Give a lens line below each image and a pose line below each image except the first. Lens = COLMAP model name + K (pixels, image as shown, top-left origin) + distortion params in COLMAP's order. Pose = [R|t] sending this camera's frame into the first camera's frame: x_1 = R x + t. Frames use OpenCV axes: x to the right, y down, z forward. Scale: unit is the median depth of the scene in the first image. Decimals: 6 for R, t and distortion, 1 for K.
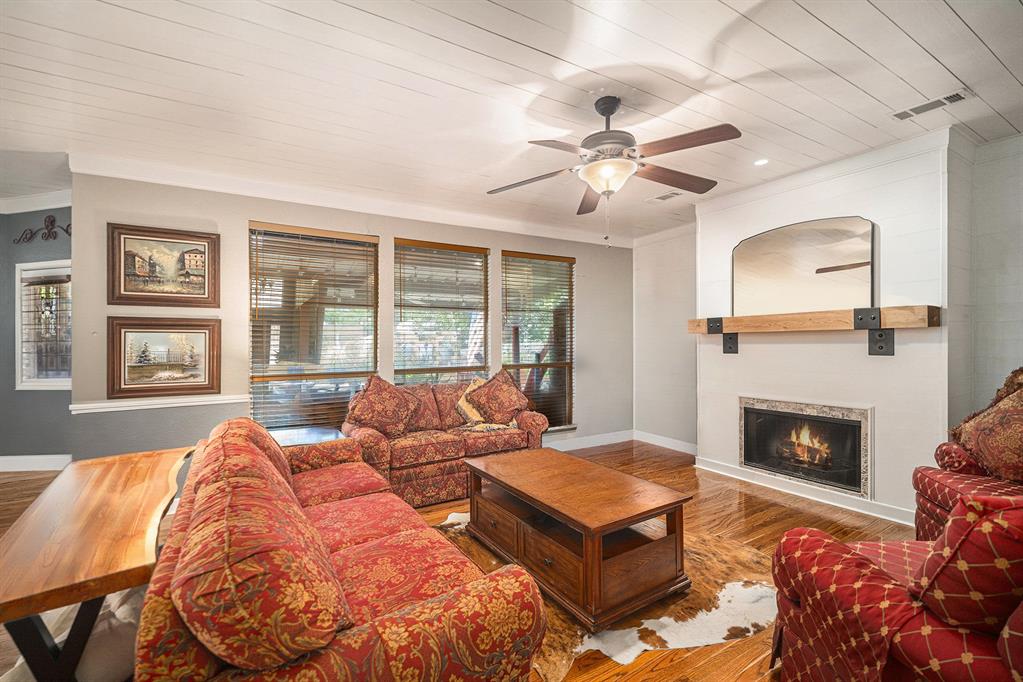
lens RADIAL K [[433.6, 0, 507.2], [0, 433.6, 340.7], [0, 0, 1]] dist [0.018081, -0.006026]
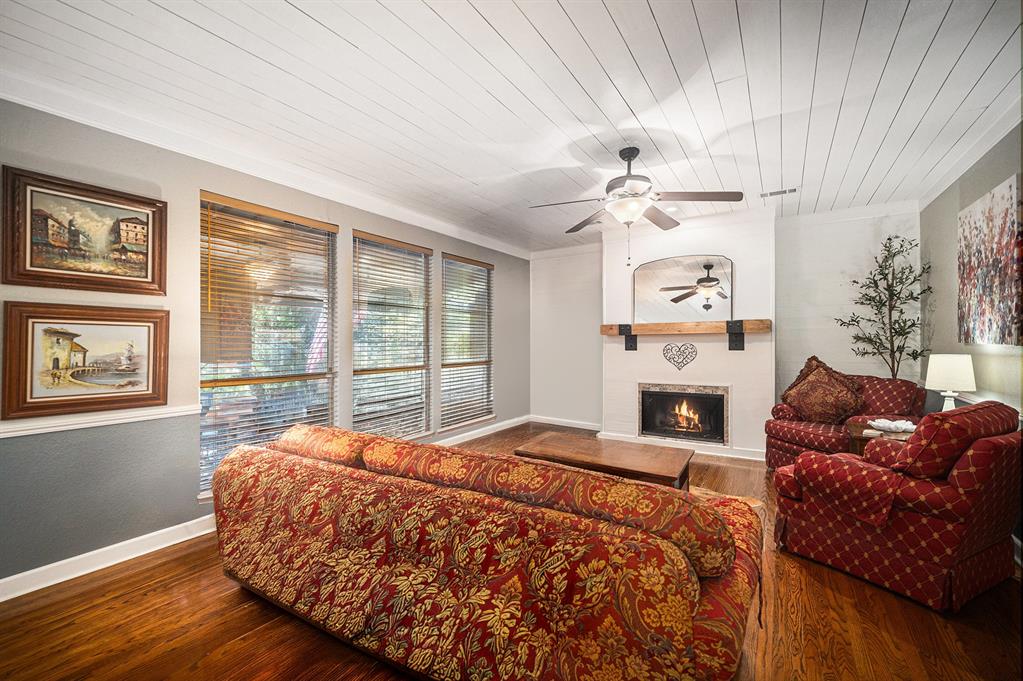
lens RADIAL K [[433.6, 0, 507.2], [0, 433.6, 340.2], [0, 0, 1]] dist [0.018081, -0.006026]
pose [[0.890106, 0.004462, 0.455732, -0.483018], [-0.003105, 0.999988, -0.003727, 0.006001], [-0.455743, 0.001902, 0.890109, 0.019385]]
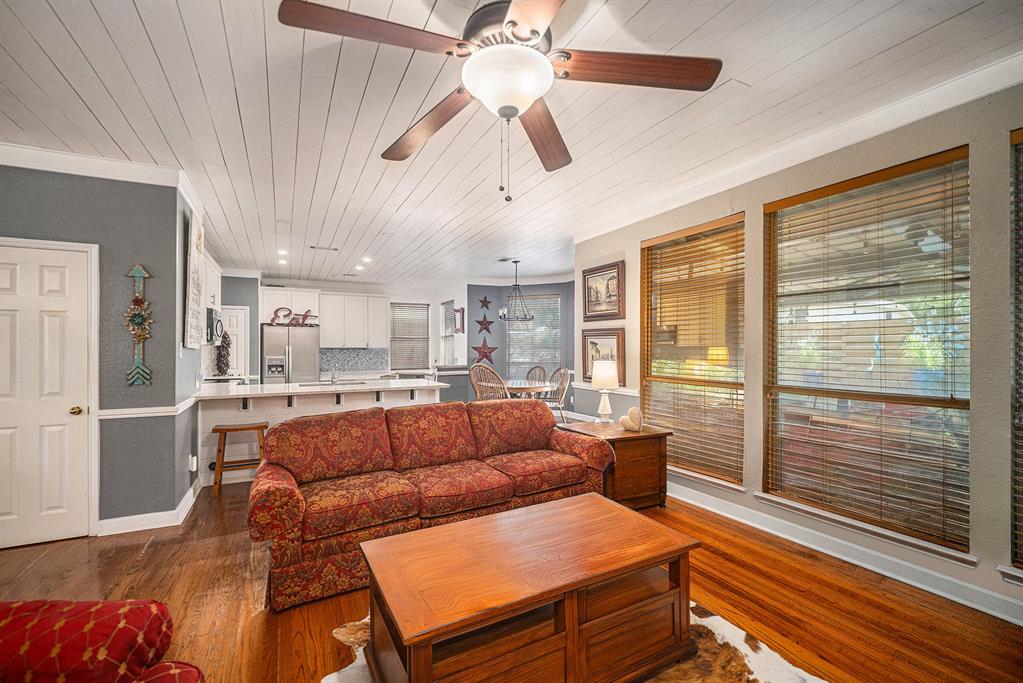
lens RADIAL K [[433.6, 0, 507.2], [0, 433.6, 341.2], [0, 0, 1]] dist [0.018081, -0.006026]
pose [[-0.050856, -0.003812, -0.998699, 0.626828], [0.004435, 0.999982, -0.004043, -0.006887], [0.998696, -0.004635, -0.050839, 0.746979]]
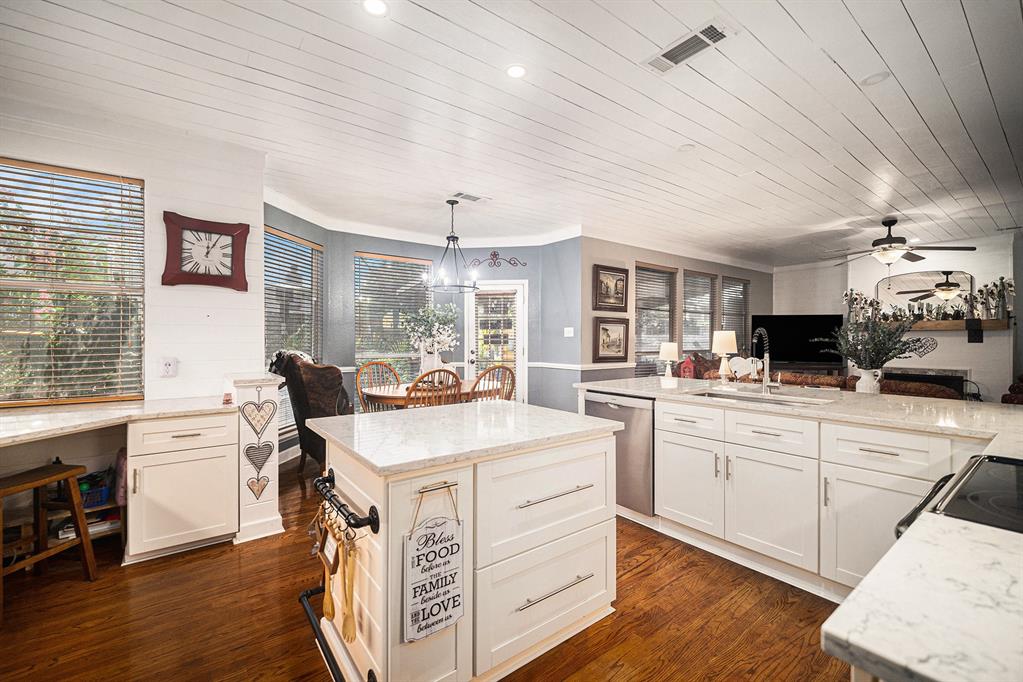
lens RADIAL K [[433.6, 0, 507.2], [0, 433.6, 340.7], [0, 0, 1]] dist [0.018081, -0.006026]
pose [[0.992108, 0.011111, 0.124893, -1.376232], [-0.012052, 0.999904, 0.006782, 0.032298], [-0.124806, -0.008234, 0.992147, -0.657976]]
